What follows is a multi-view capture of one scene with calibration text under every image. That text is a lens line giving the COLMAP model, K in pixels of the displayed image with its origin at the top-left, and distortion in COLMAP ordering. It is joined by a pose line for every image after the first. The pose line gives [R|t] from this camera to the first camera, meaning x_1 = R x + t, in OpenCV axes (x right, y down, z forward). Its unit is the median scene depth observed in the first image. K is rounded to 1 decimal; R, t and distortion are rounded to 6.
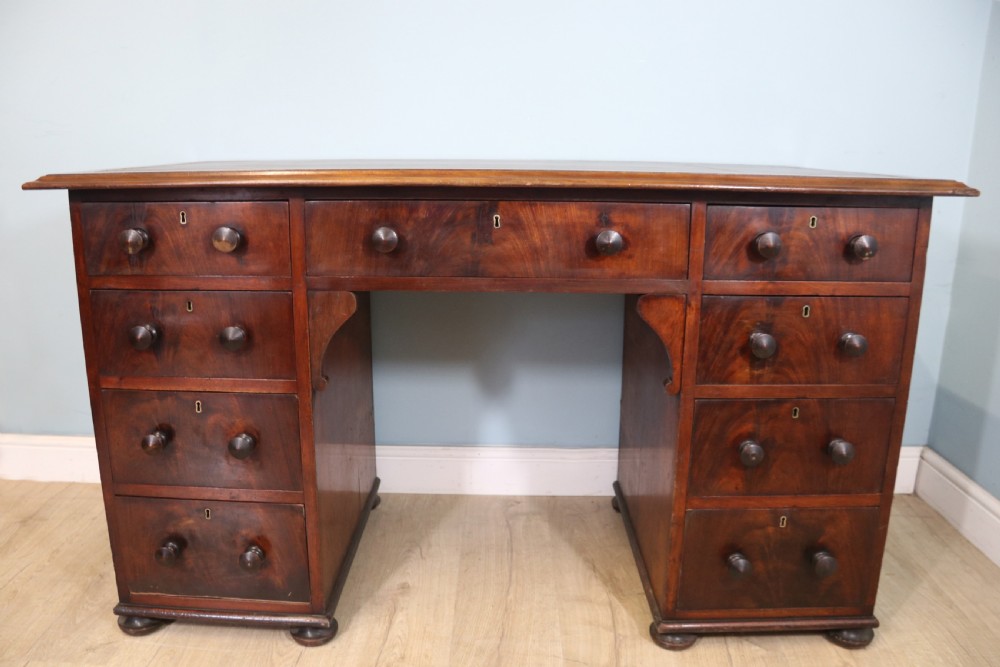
lens RADIAL K [[771.7, 0, 483.9], [0, 771.7, 334.5], [0, 0, 1]] dist [-0.185328, 0.118787]
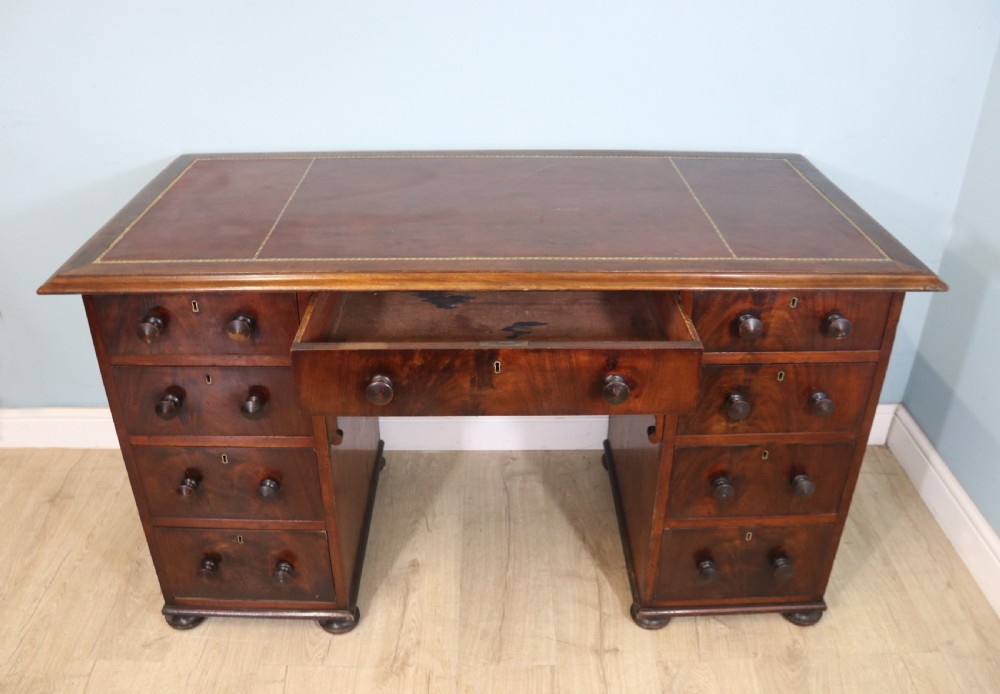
lens RADIAL K [[831.4, 0, 499.5], [0, 831.4, 335.5], [0, 0, 1]] dist [-0.183002, 0.113159]
pose [[0.999376, -0.018030, 0.030378, -0.012155], [0.009591, 0.966128, 0.257887, -0.369817], [-0.033999, -0.257434, 0.965698, -0.106601]]
